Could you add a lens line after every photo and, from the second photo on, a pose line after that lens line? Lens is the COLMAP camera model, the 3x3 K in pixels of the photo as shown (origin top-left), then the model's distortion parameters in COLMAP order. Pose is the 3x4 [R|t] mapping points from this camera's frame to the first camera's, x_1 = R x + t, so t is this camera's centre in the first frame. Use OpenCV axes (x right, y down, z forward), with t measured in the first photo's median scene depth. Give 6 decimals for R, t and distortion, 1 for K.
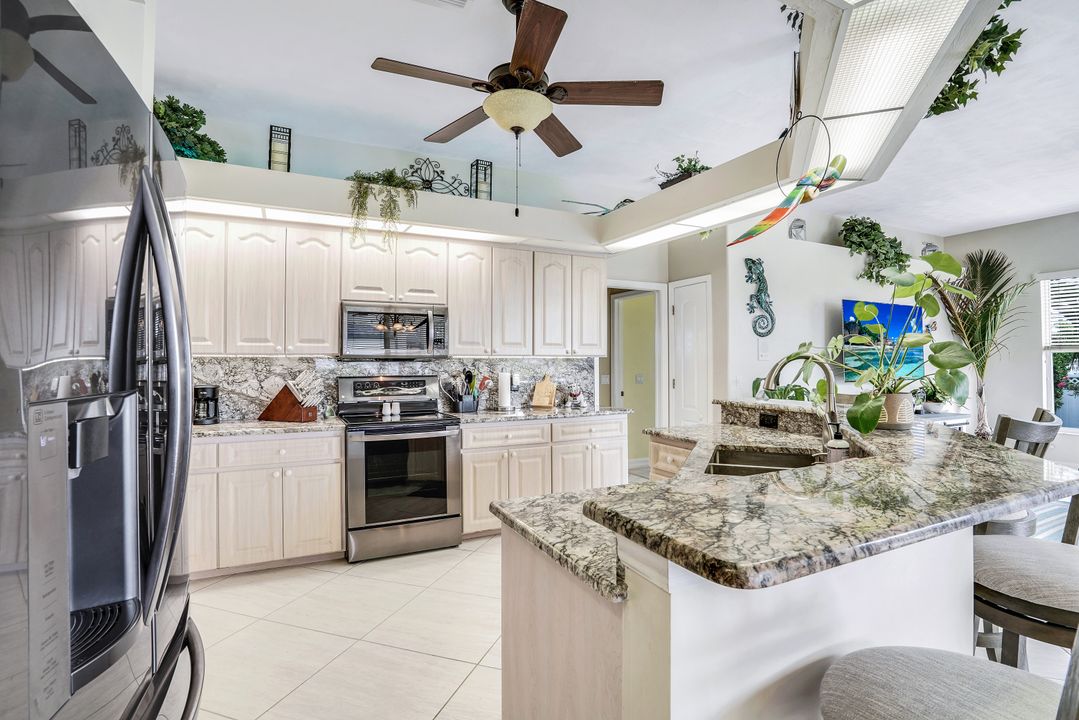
lens RADIAL K [[524.6, 0, 536.7], [0, 524.6, 359.5], [0, 0, 1]] dist [-0.026500, 0.008413]
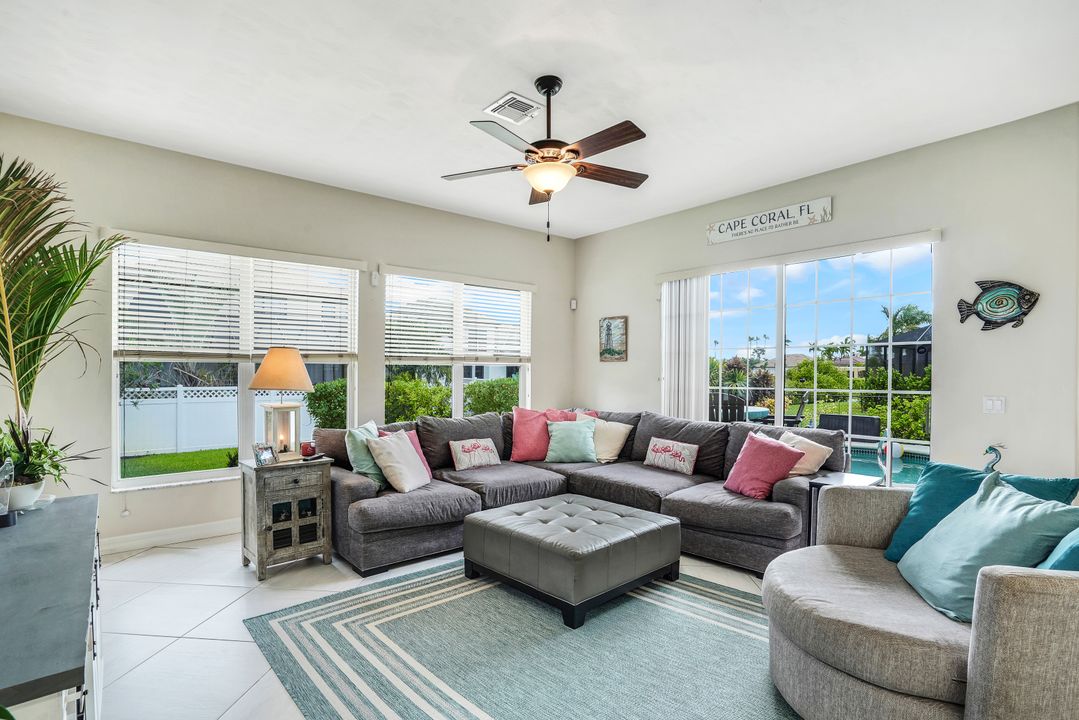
lens RADIAL K [[524.6, 0, 535.4], [0, 524.6, 377.2], [0, 0, 1]] dist [-0.026500, 0.008413]
pose [[-0.237253, -0.005363, 0.971433, 0.375320], [-0.006001, 0.999974, 0.004055, 0.000713], [-0.971429, -0.004867, -0.237279, 0.895090]]
